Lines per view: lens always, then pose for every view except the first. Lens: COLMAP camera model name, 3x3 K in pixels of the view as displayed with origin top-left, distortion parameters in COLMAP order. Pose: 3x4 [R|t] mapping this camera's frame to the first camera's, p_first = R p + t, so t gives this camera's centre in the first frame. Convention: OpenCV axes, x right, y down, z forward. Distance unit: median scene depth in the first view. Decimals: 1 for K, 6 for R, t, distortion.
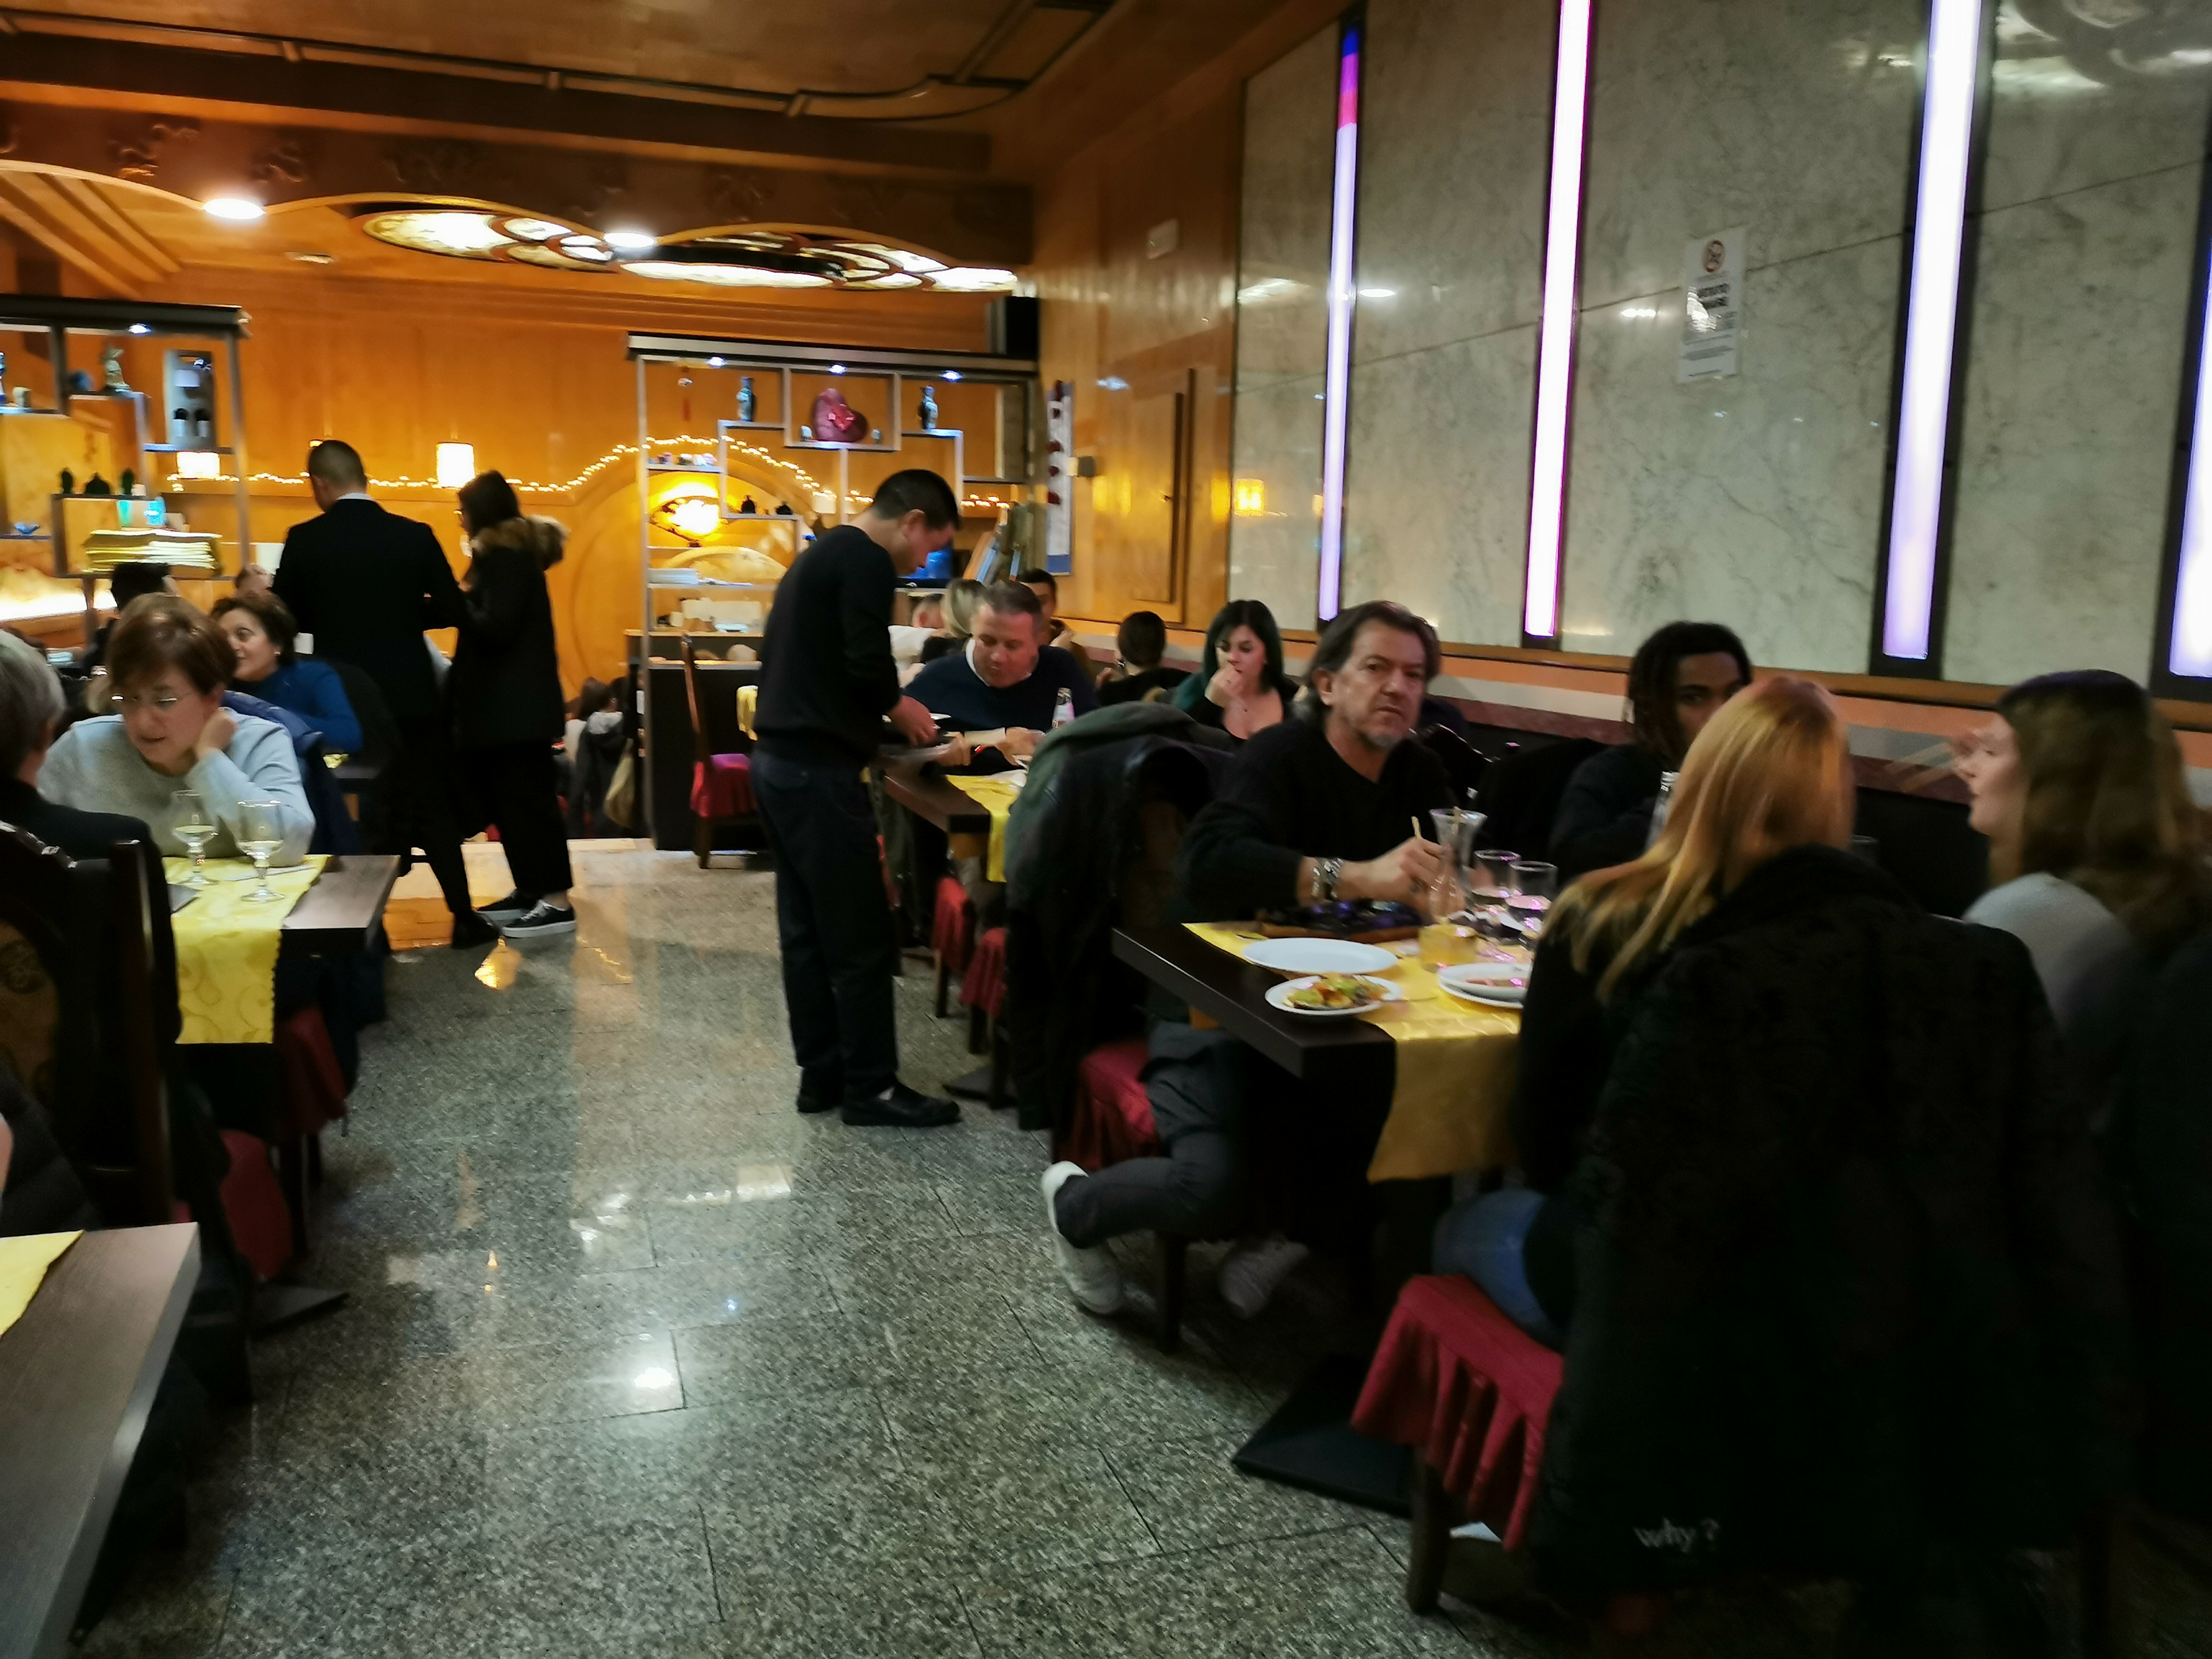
lens RADIAL K [[1791.0, 0, 1100.8], [0, 1791.0, 849.6], [0, 0, 1]] dist [0.050937, -0.056233]
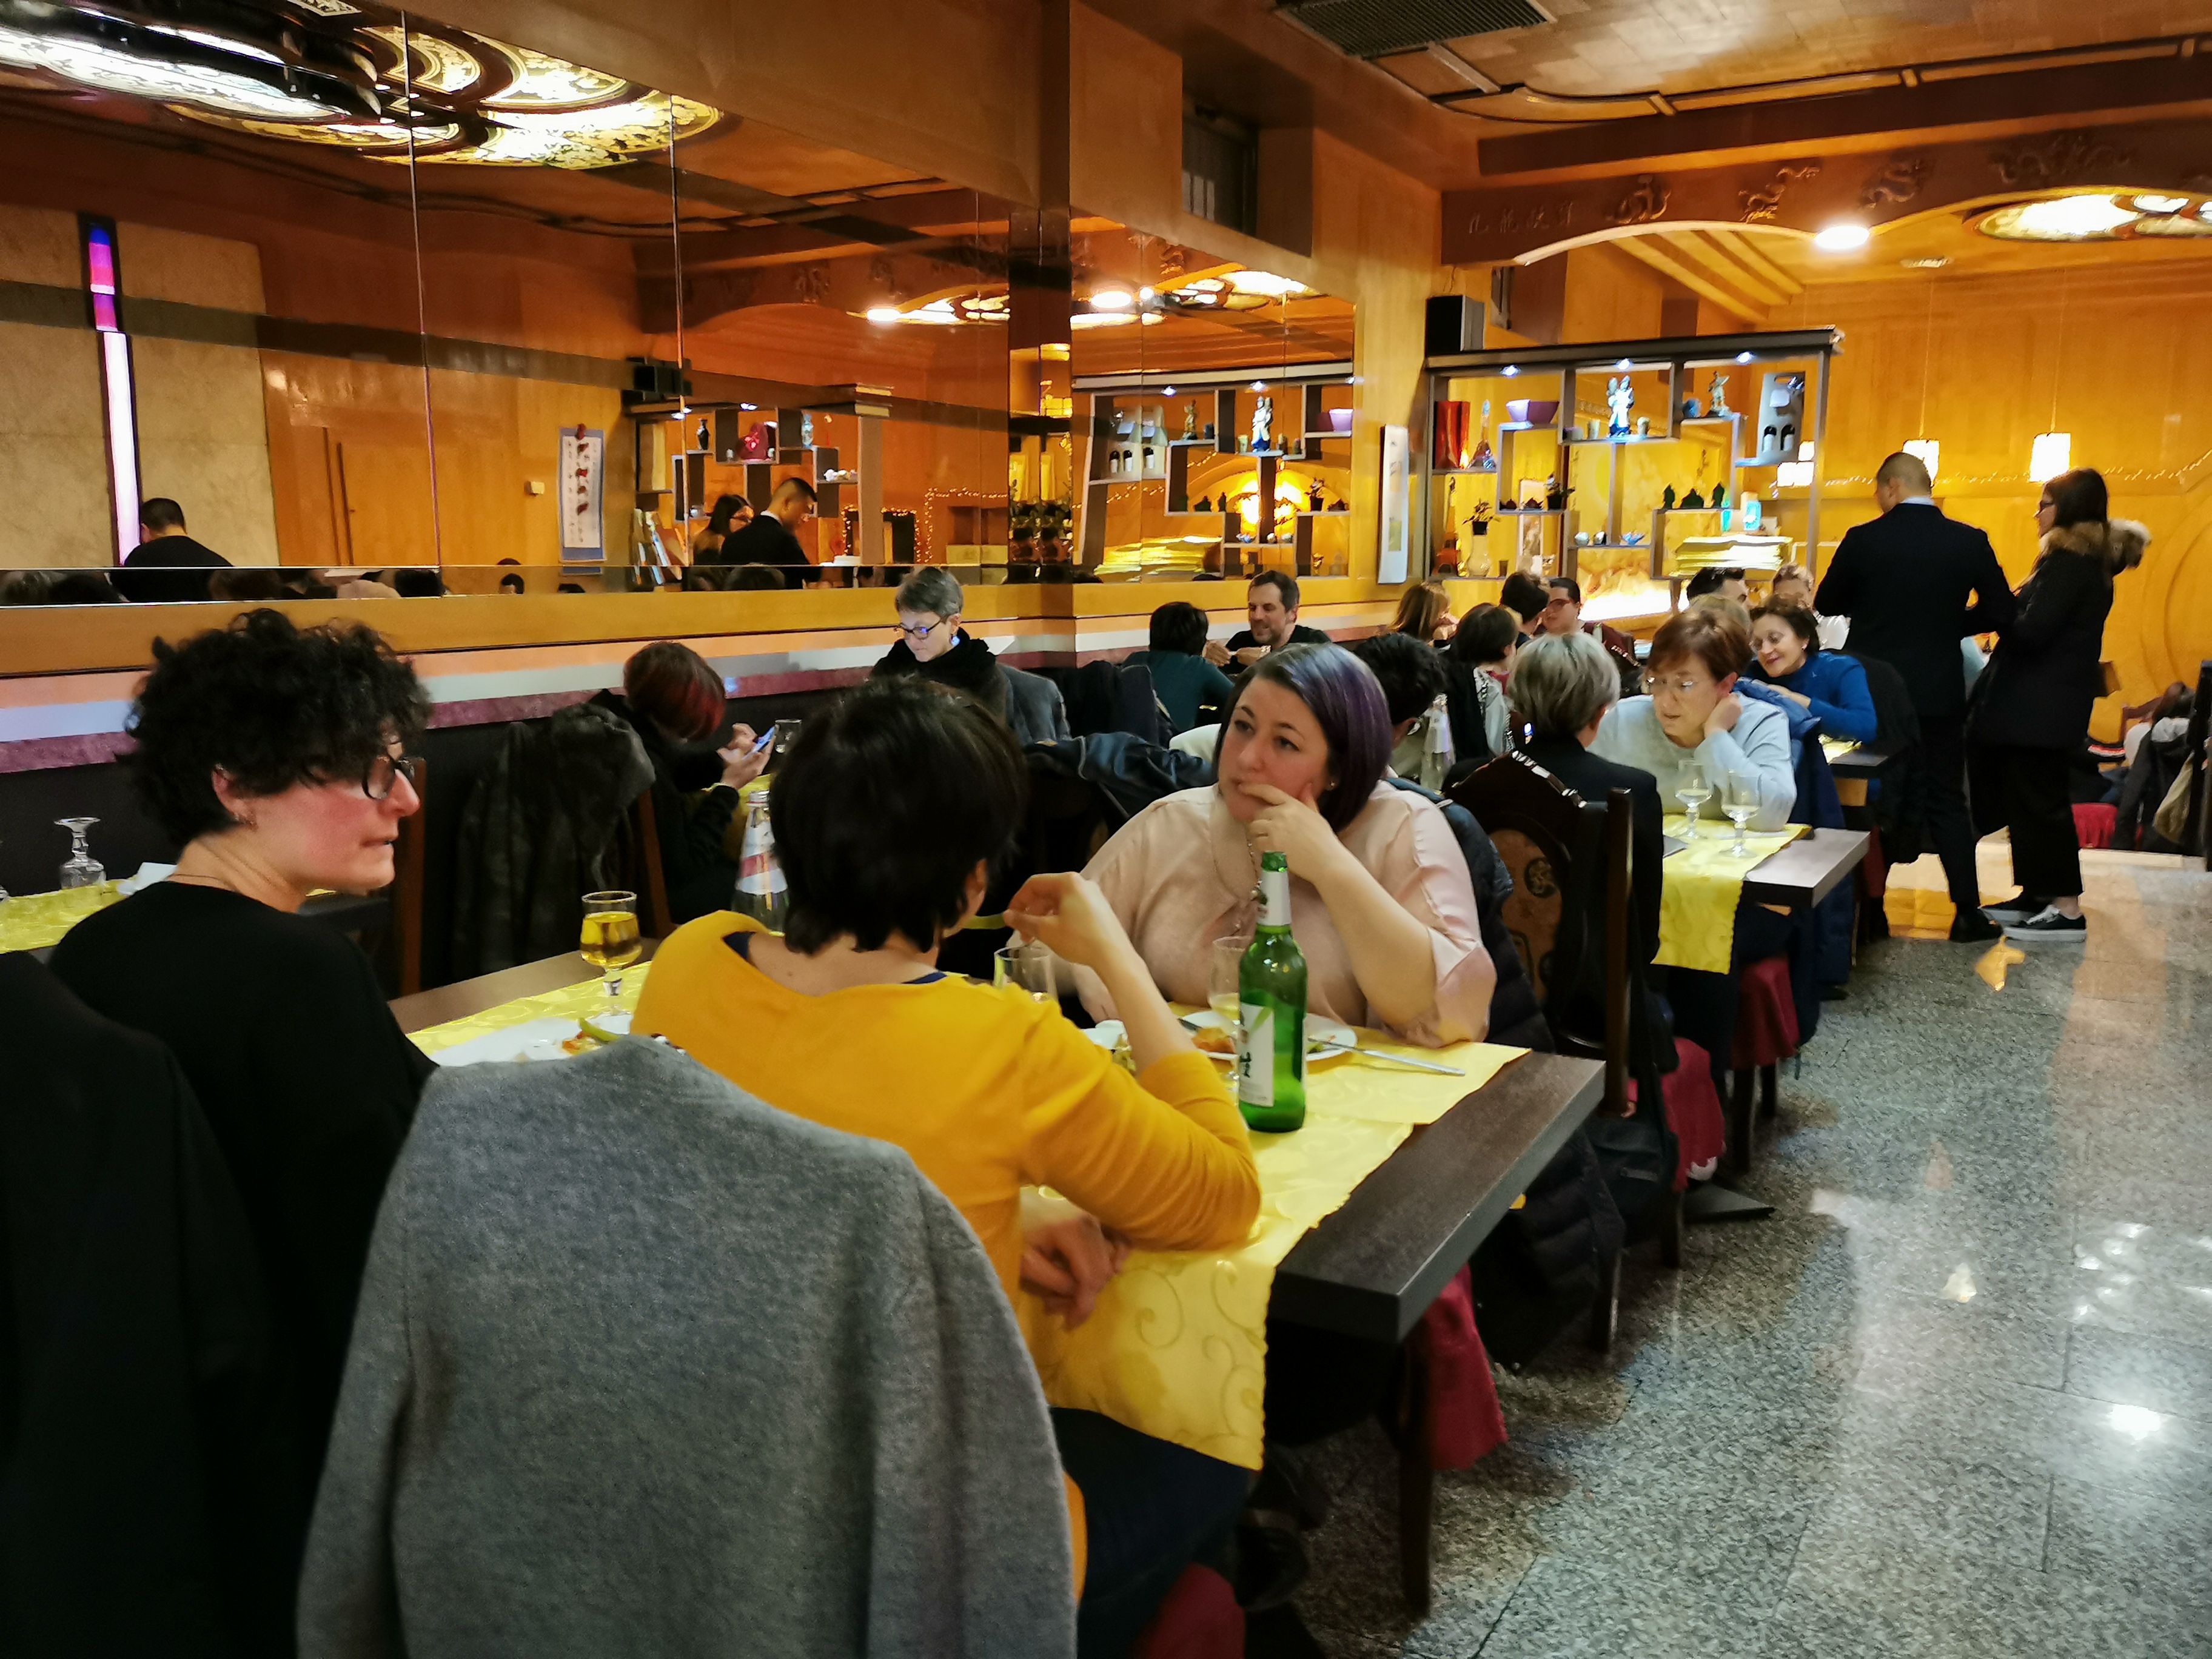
lens RADIAL K [[1791.0, 0, 1100.8], [0, 1791.0, 849.6], [0, 0, 1]] dist [0.050937, -0.056233]
pose [[0.678758, 0.103226, -0.727071, 0.081350], [-0.102040, 0.993724, 0.045825, 0.009493], [0.727238, 0.043086, 0.685032, -0.081051]]
